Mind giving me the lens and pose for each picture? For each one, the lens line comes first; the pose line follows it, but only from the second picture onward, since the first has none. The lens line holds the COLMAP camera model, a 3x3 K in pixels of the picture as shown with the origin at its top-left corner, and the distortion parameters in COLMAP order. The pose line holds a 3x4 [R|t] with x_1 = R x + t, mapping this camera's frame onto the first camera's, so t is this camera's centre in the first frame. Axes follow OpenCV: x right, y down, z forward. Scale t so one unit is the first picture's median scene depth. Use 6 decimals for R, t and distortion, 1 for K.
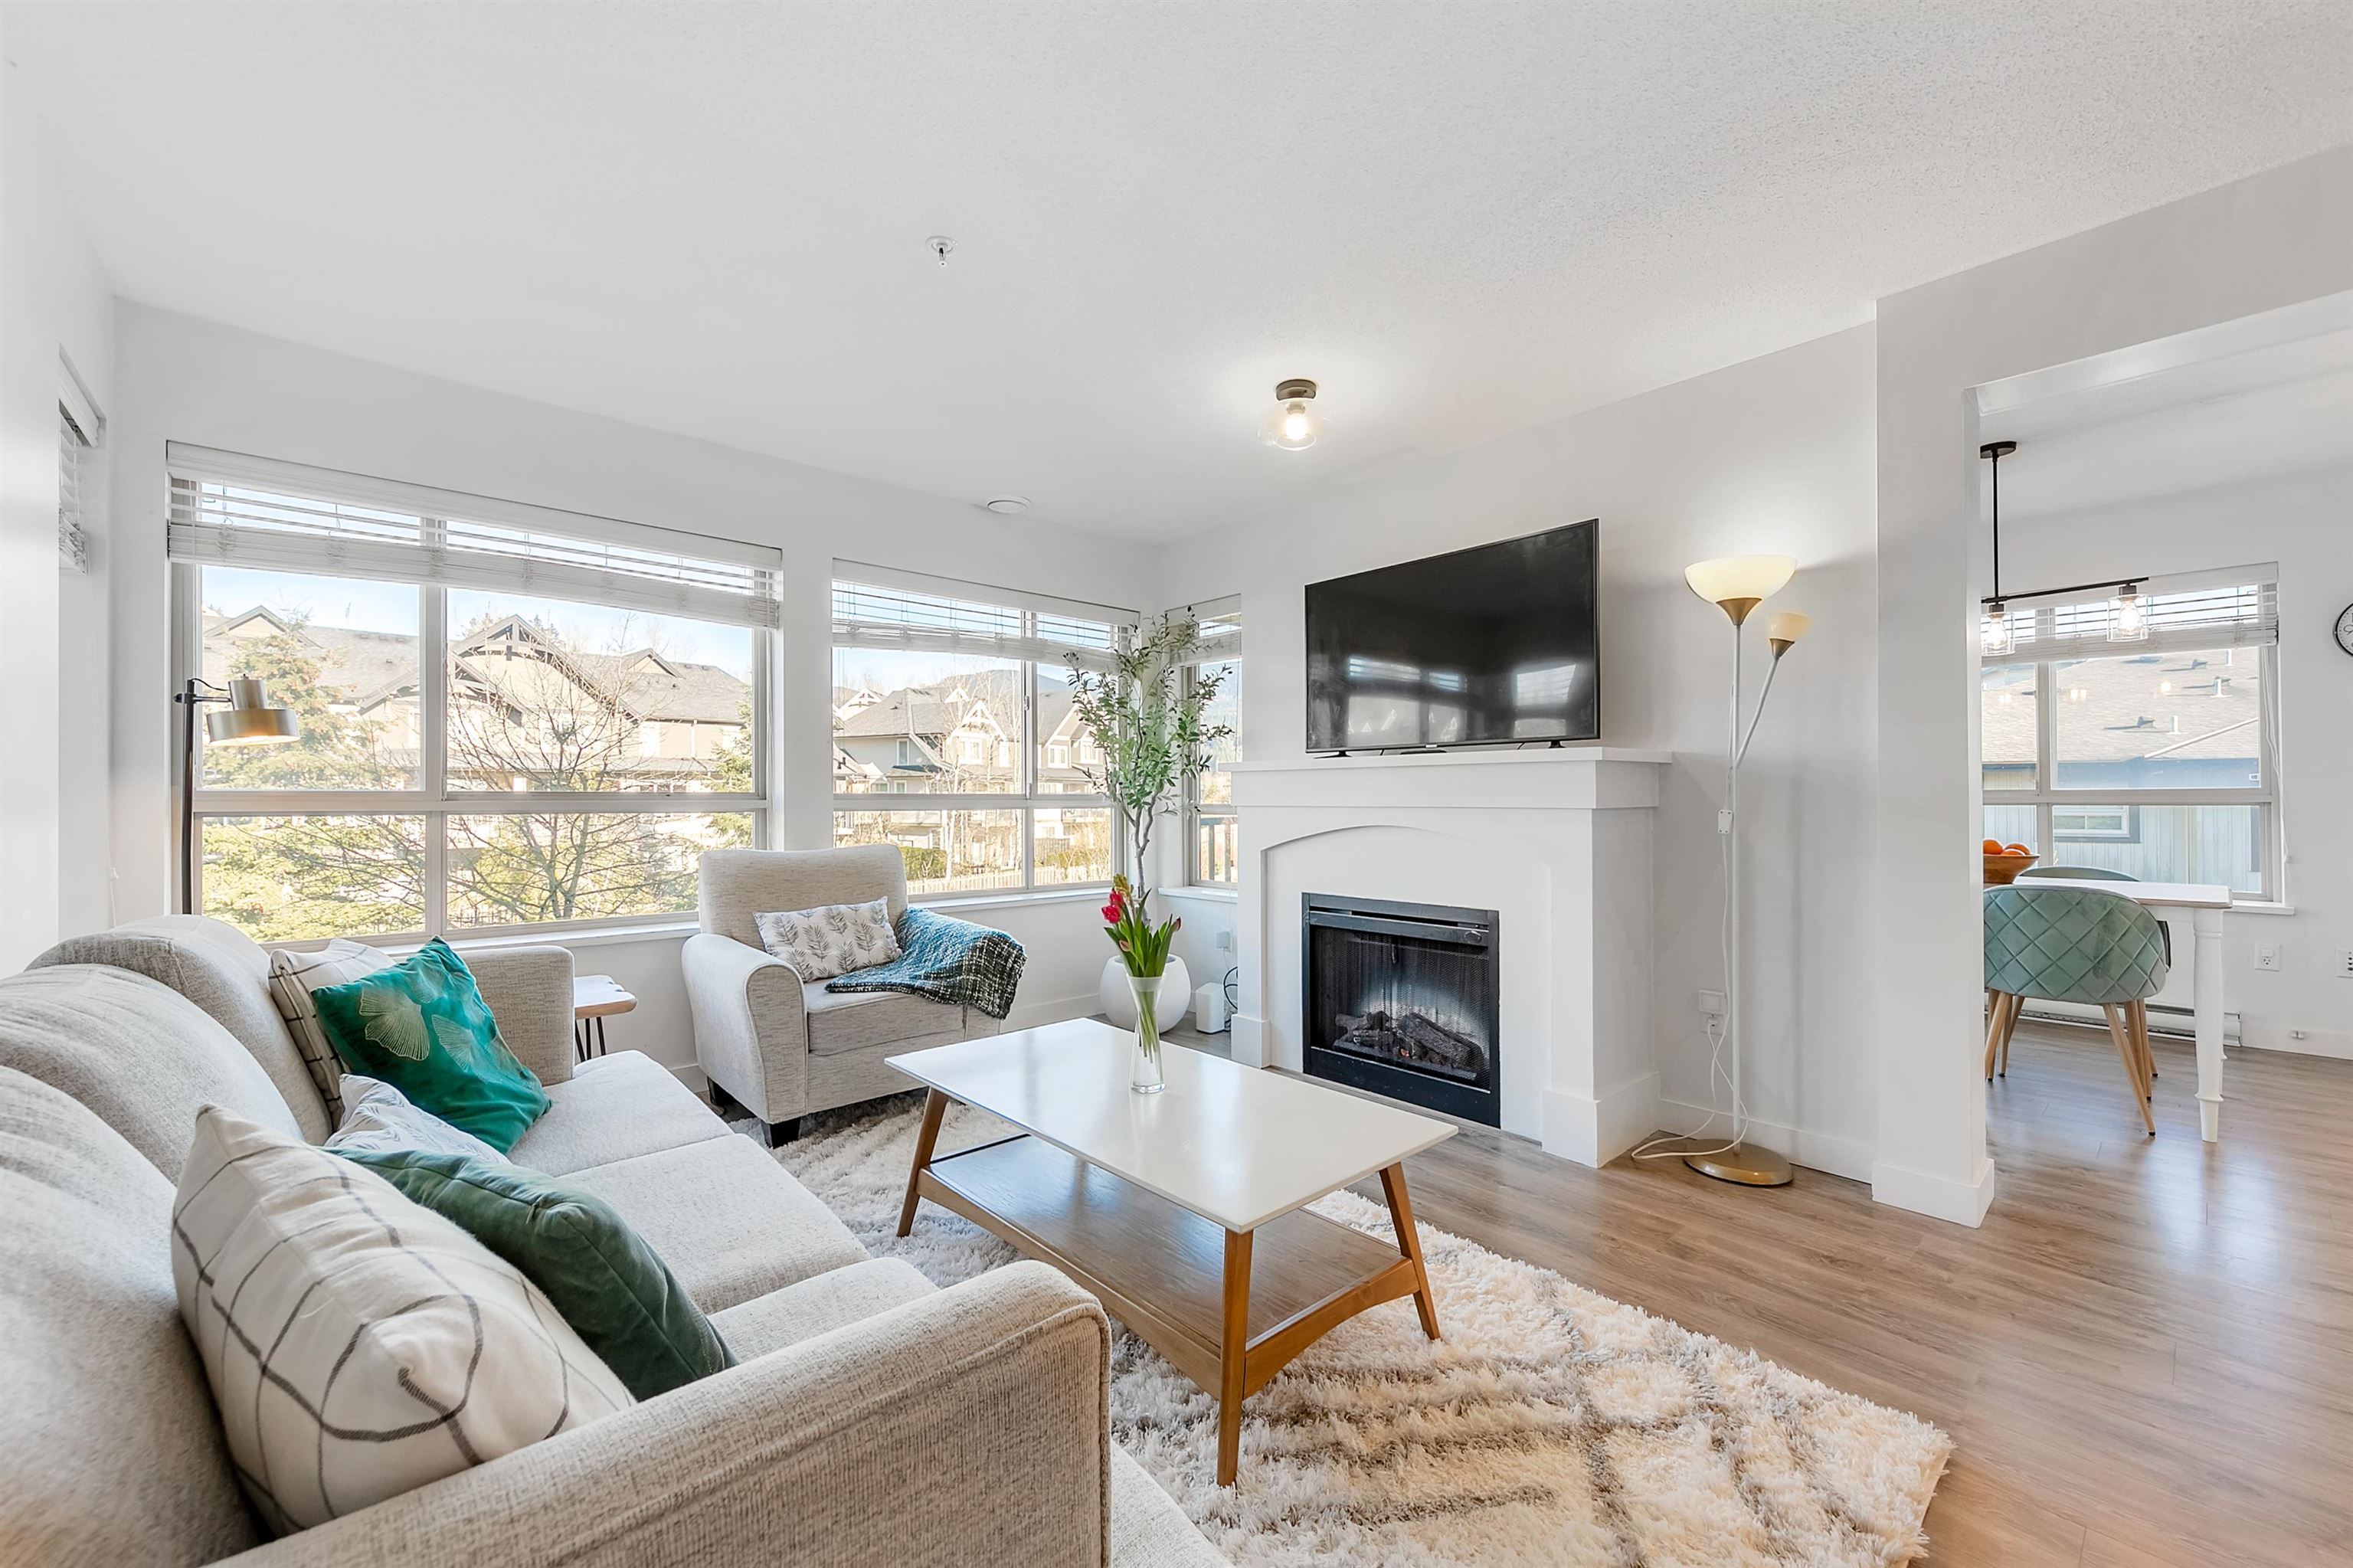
lens RADIAL K [[928.9, 0, 1172.6], [0, 928.9, 795.1], [0, 0, 1]] dist [0.002524, 0.000191]
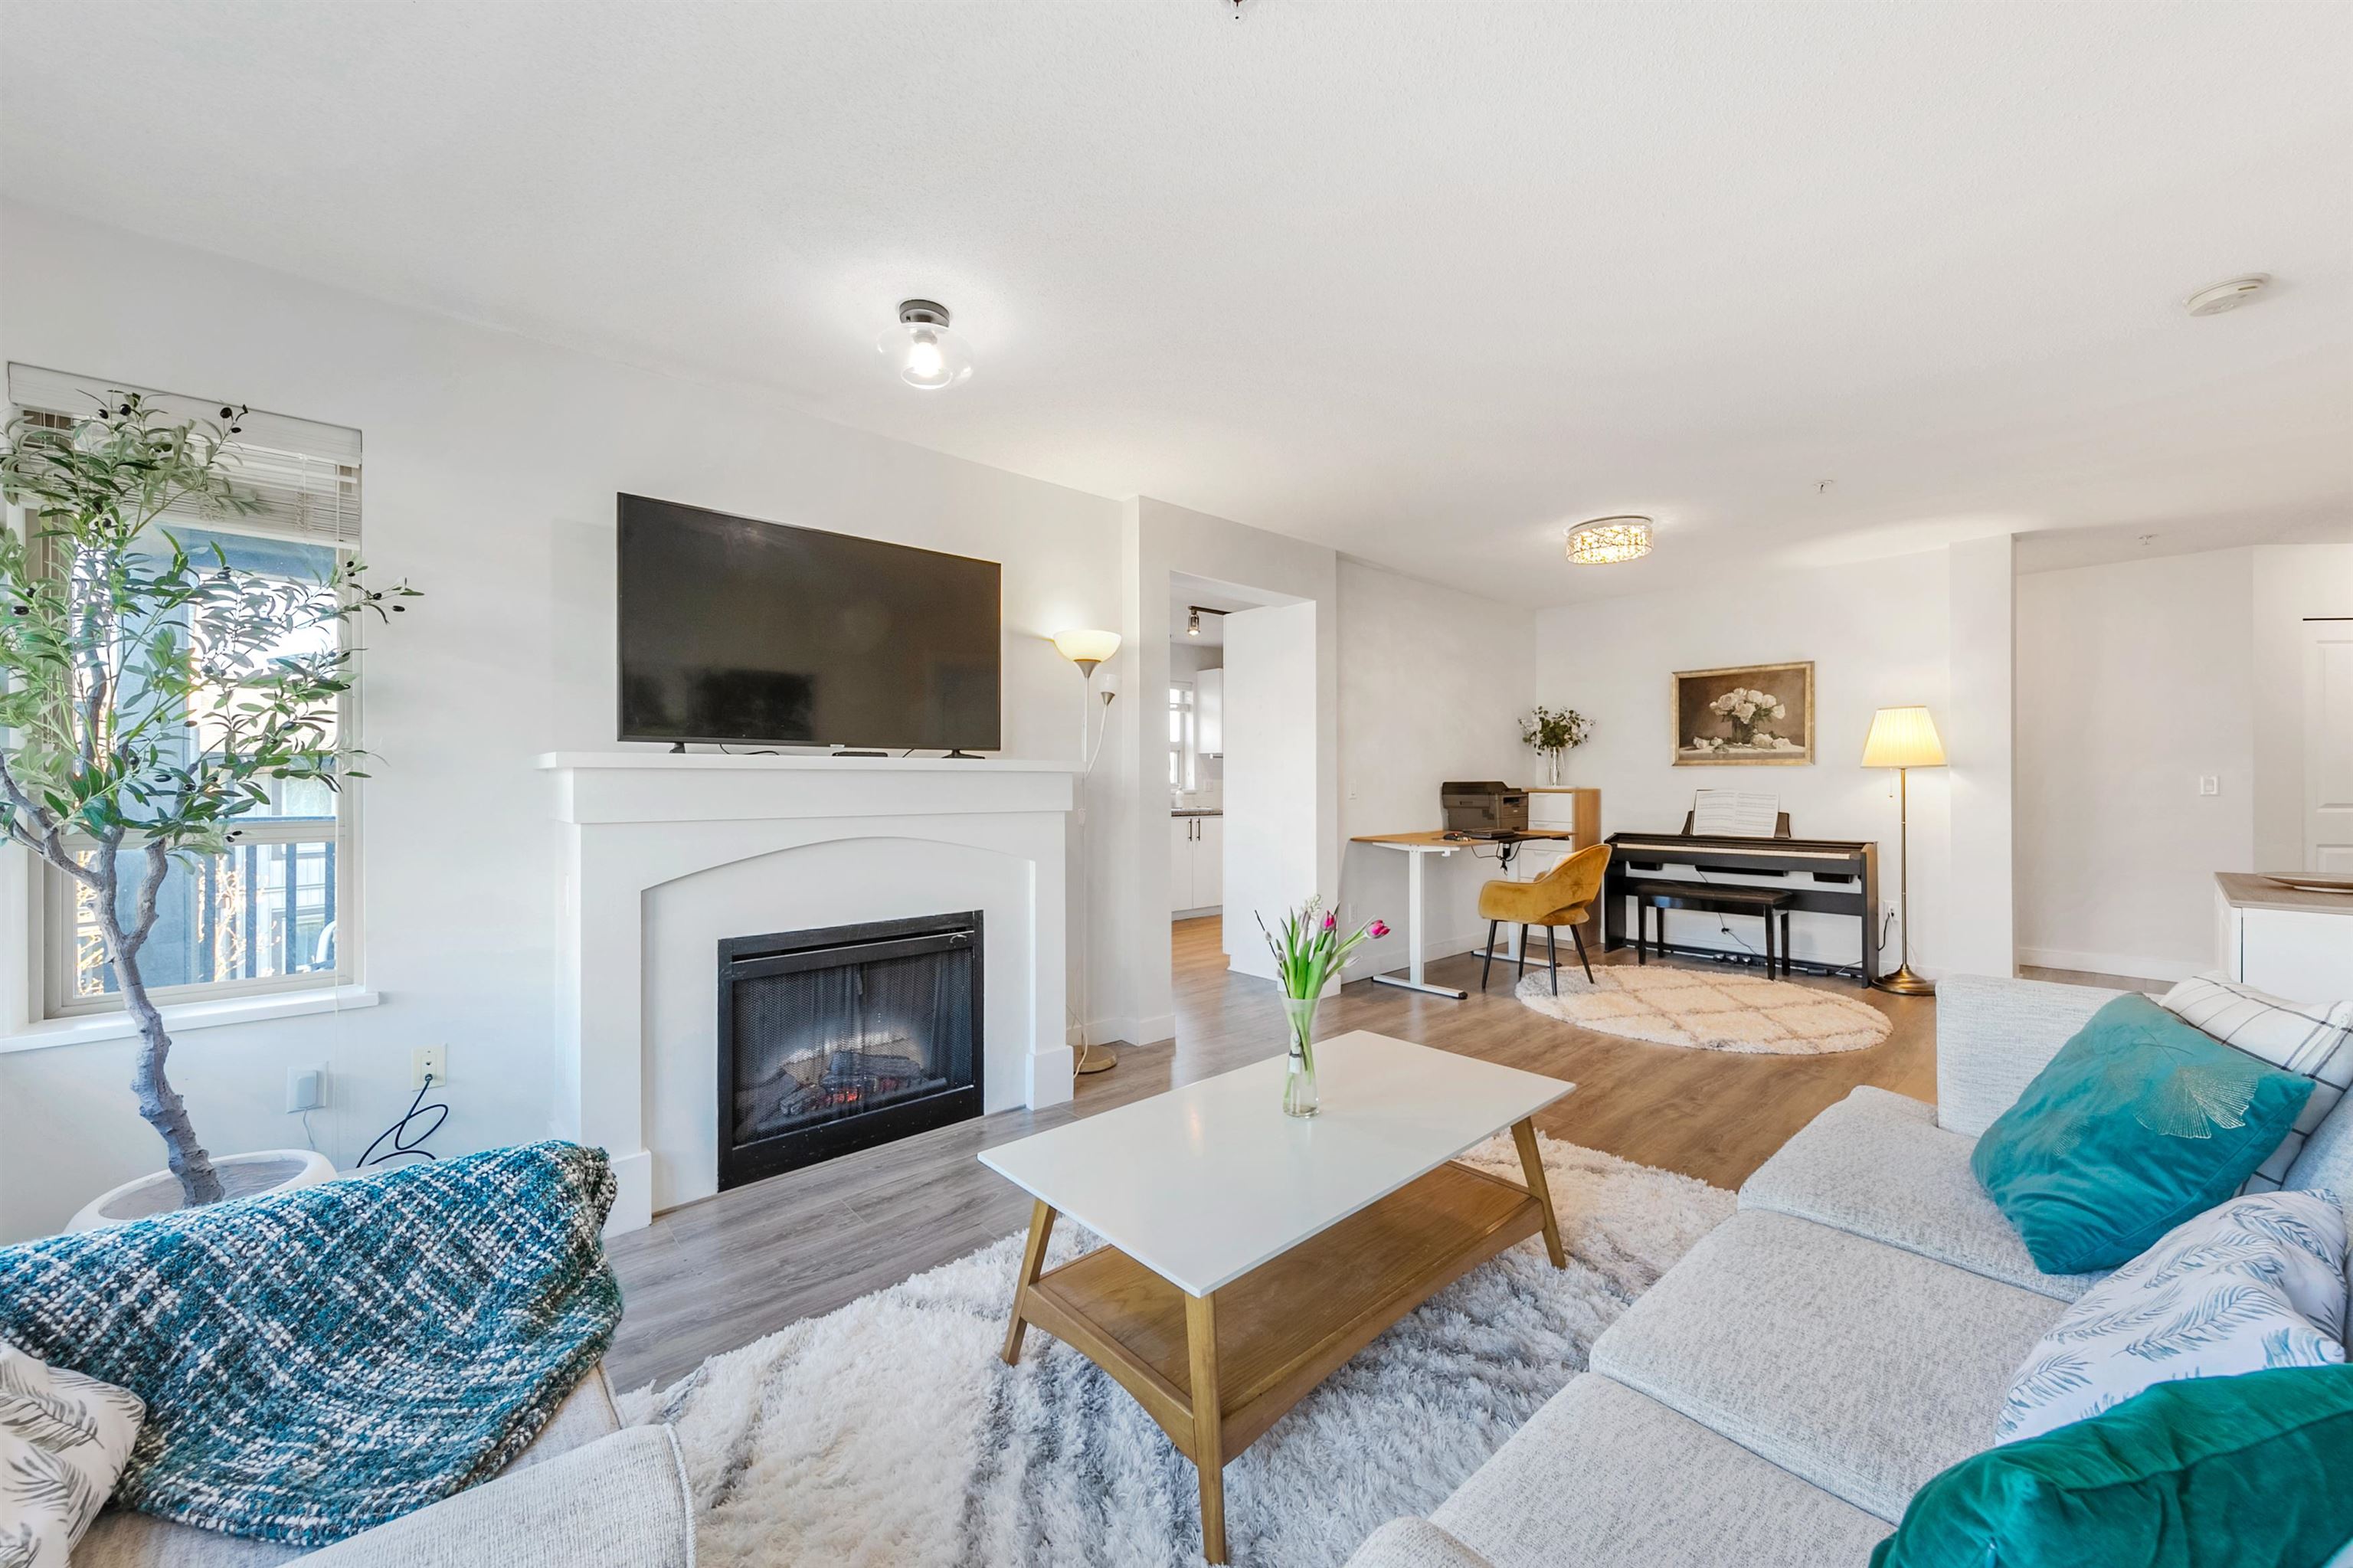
lens RADIAL K [[878.6, 0, 1189.7], [0, 878.6, 781.2], [0, 0, 1]] dist [0.000665, 0.000024]
pose [[-0.013988, 0.002481, 0.999899, -0.608117], [-0.001732, 0.999995, -0.002506, -0.018193], [-0.999901, -0.001767, -0.013984, 0.725007]]
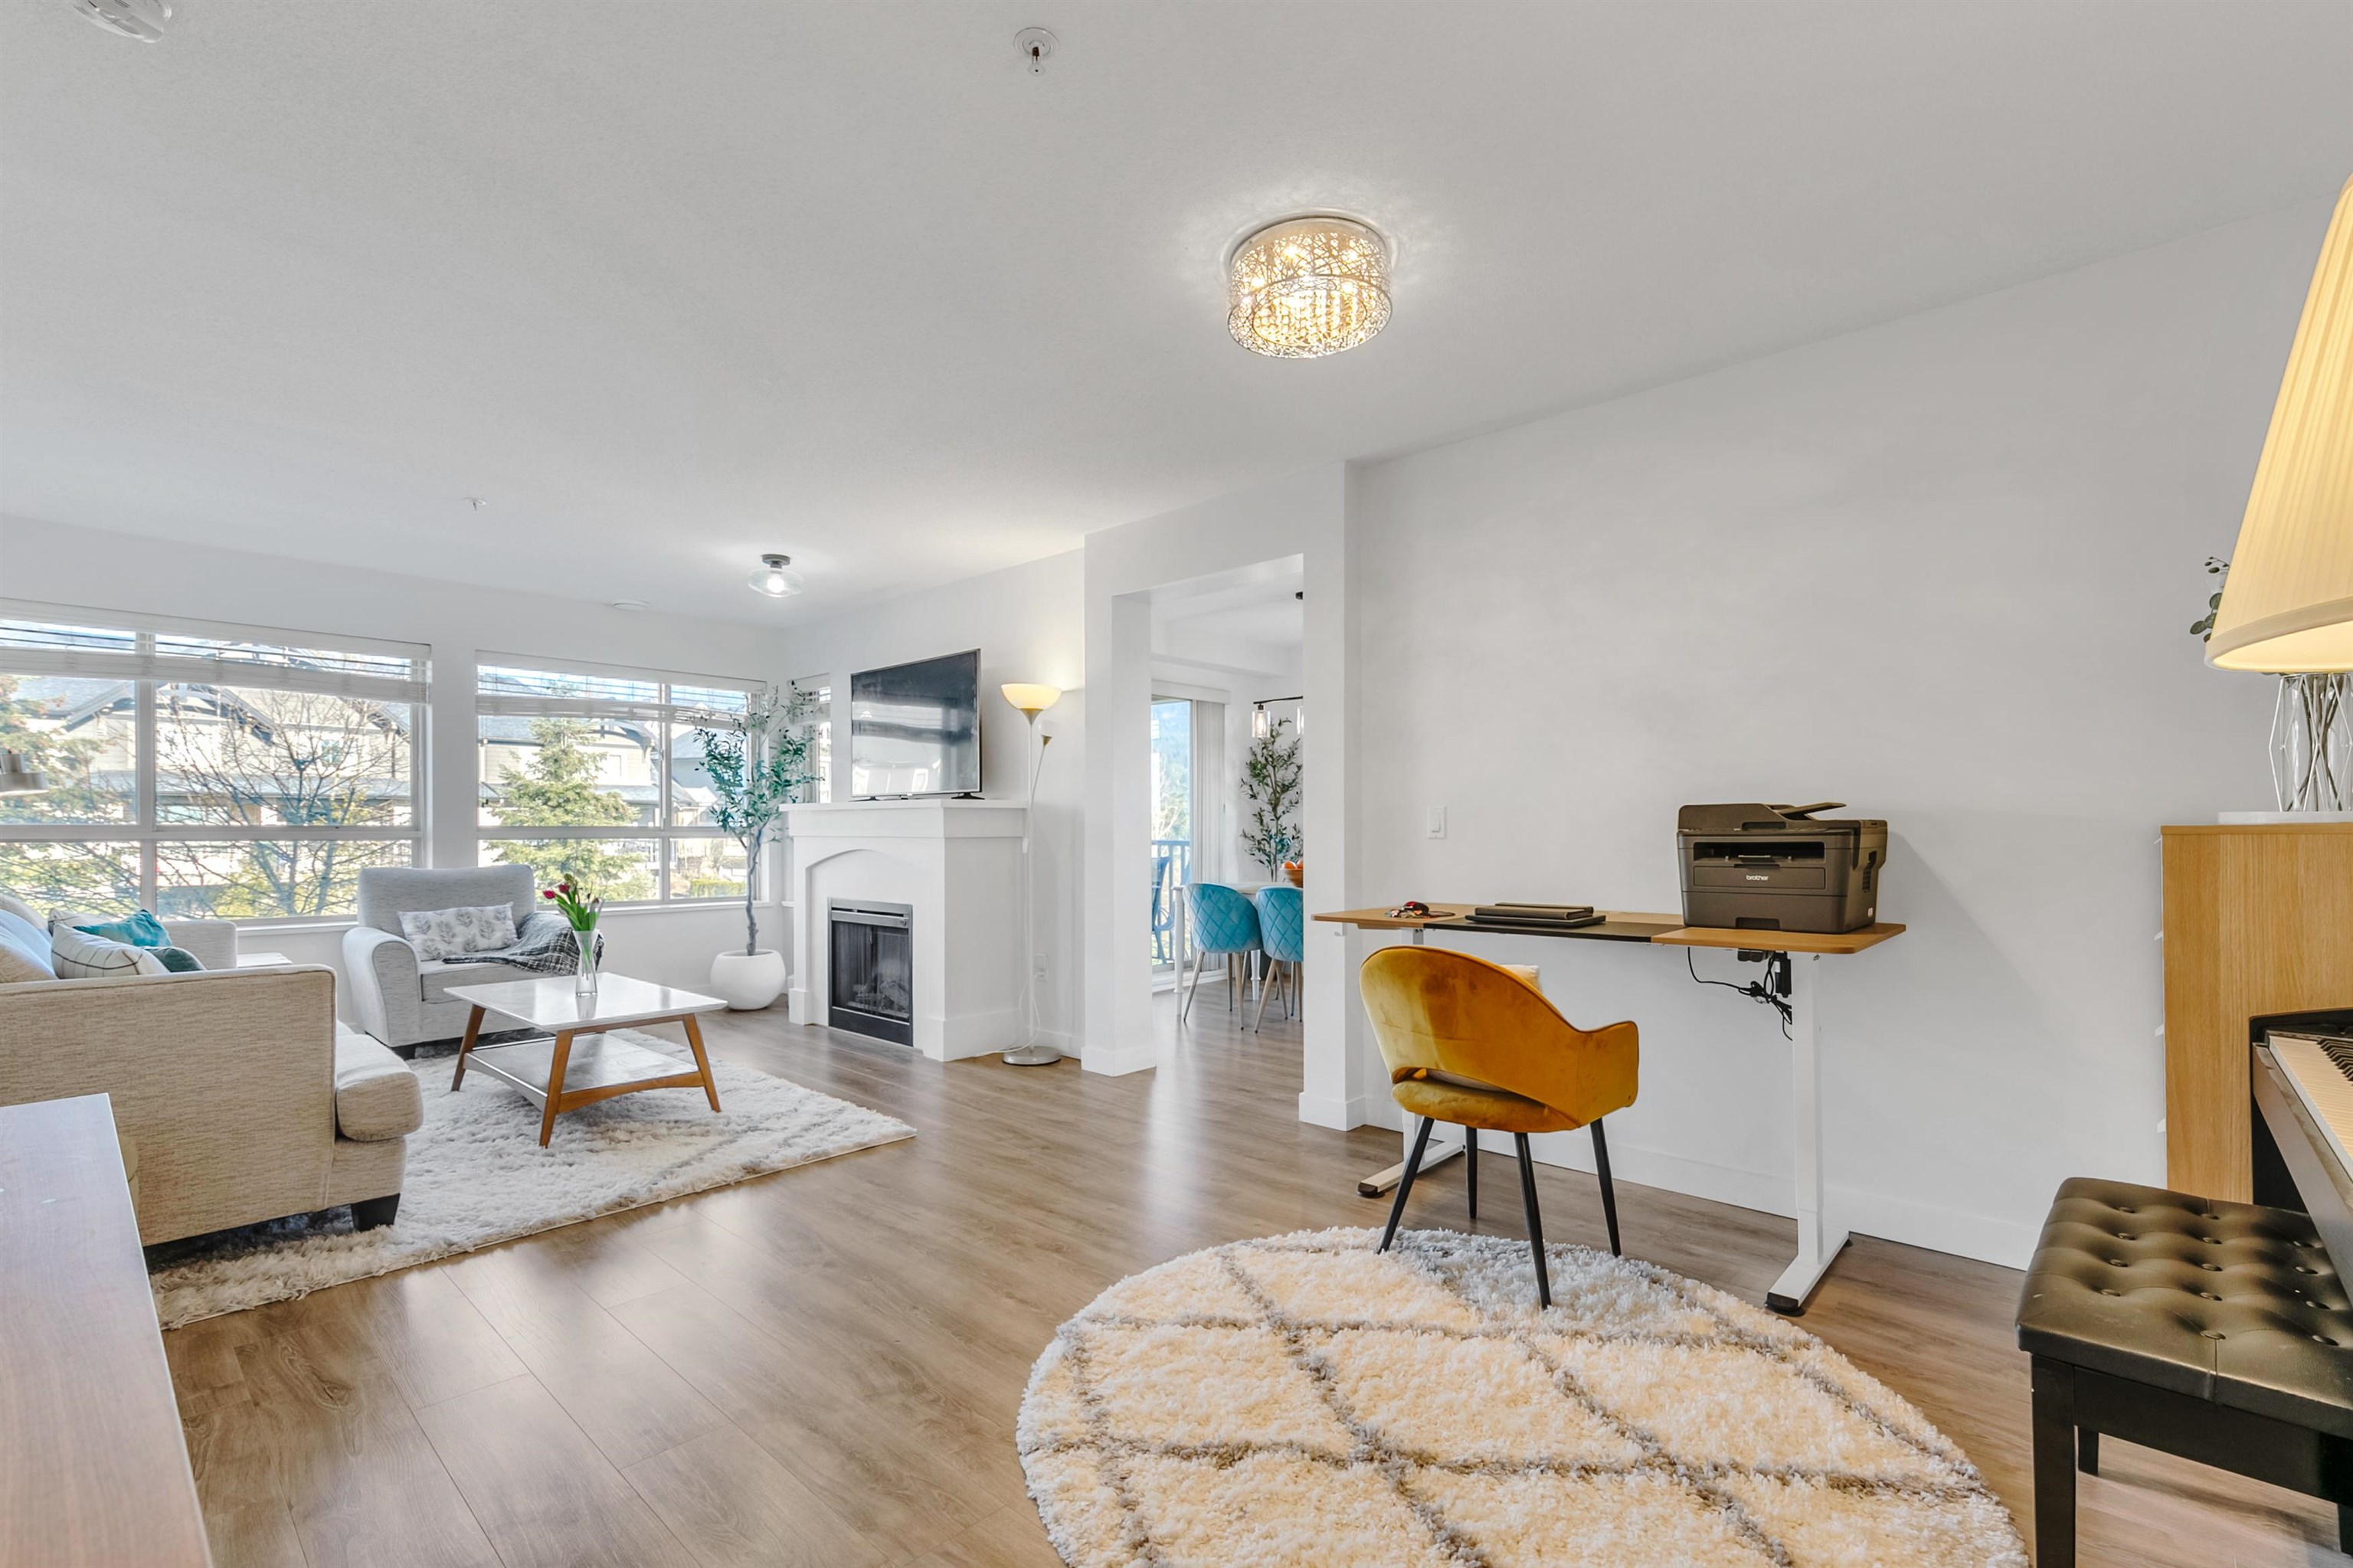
lens RADIAL K [[1060.1, 0, 1210.5], [0, 1060.1, 833.6], [0, 0, 1]] dist [-0.001184, -0.000324]
pose [[0.994103, 0.001153, 0.108434, 0.604217], [-0.001986, 0.999969, 0.007570, -0.006123], [-0.108422, -0.007740, 0.994075, -0.731976]]
